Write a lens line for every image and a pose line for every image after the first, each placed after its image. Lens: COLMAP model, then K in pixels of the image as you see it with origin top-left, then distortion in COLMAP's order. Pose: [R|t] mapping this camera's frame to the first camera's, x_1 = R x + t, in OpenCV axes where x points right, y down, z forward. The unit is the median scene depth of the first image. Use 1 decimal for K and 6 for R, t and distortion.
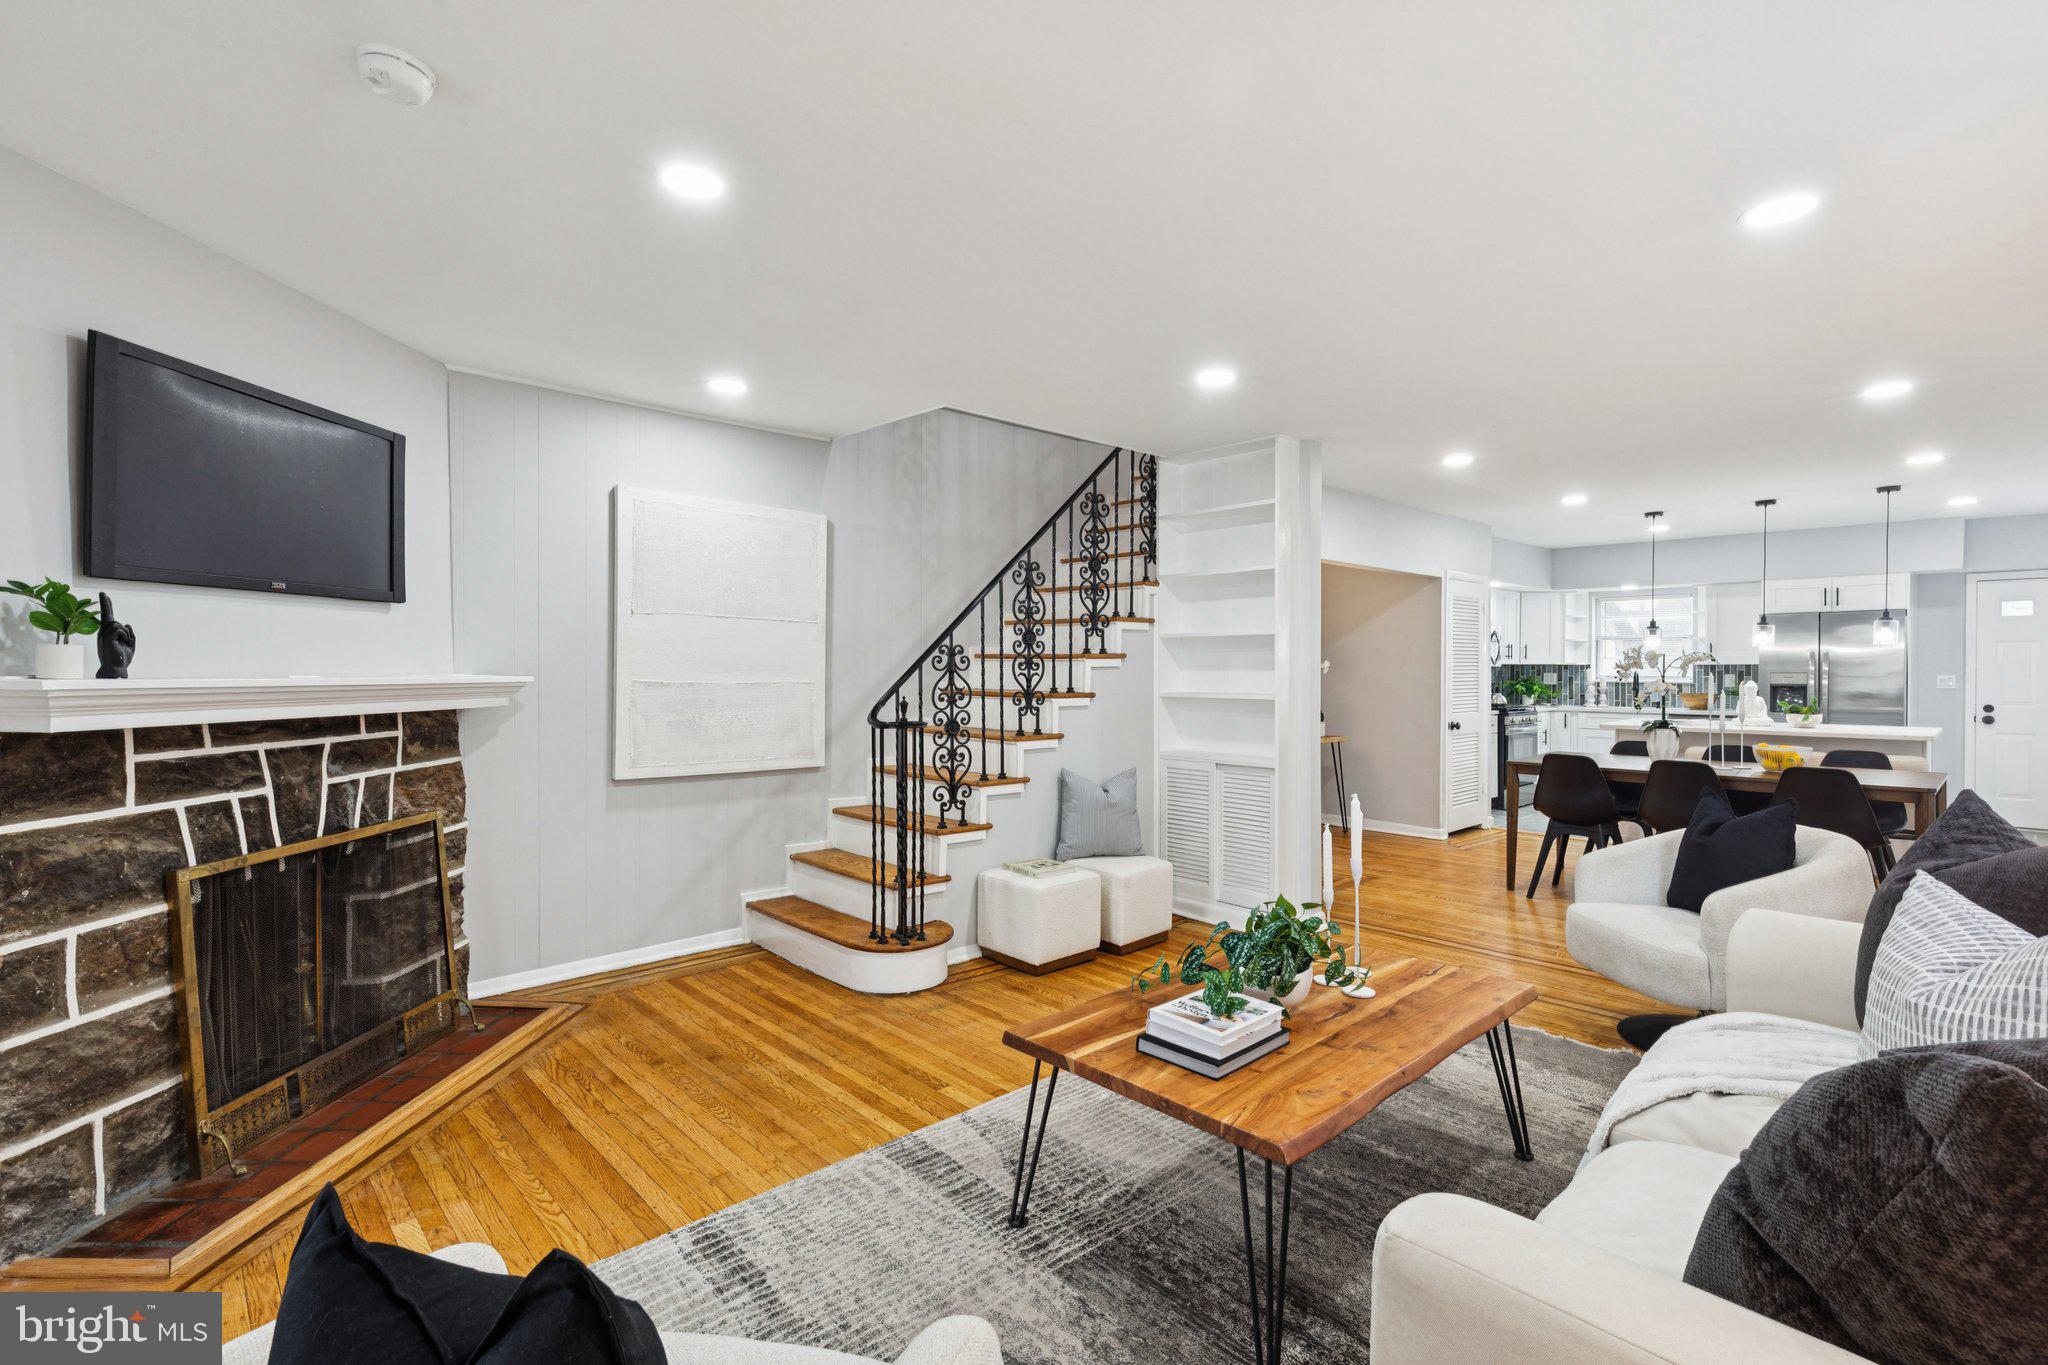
lens RADIAL K [[942.5, 0, 1027.1], [0, 942.5, 673.9], [0, 0, 1]] dist [0.009933, -0.000504]
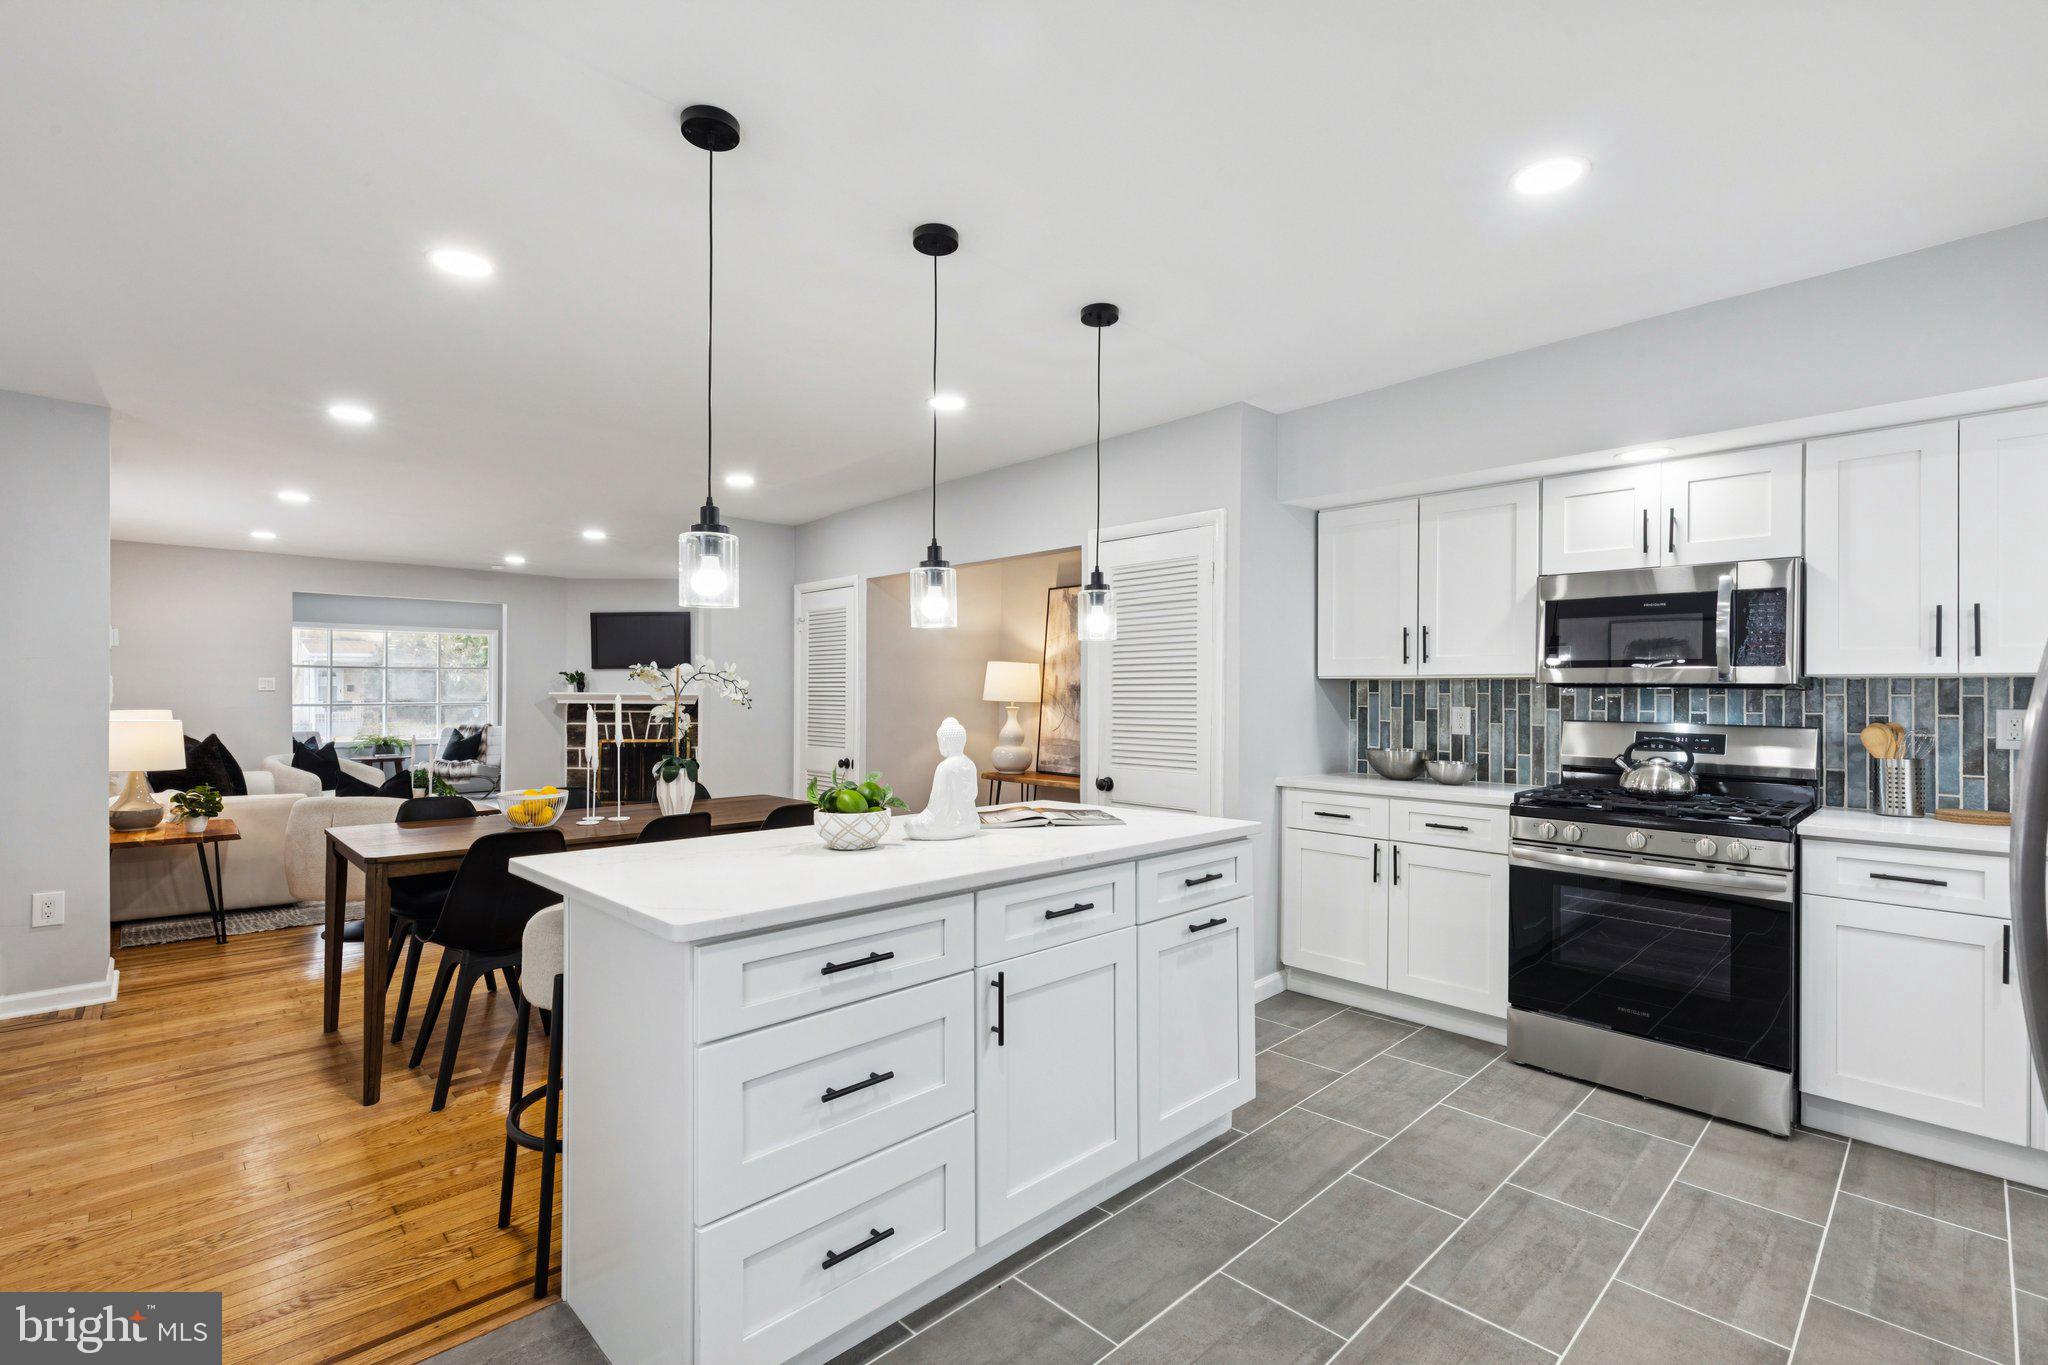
lens RADIAL K [[914.1, 0, 1024.0], [0, 914.1, 682.5], [0, 0, 1]] dist [0.003098, 0.000554]
pose [[0.010662, -0.010613, -0.999887, 2.686864], [-0.008369, 0.999908, -0.010702, -0.009113], [0.999908, 0.008483, 0.010572, 2.444635]]
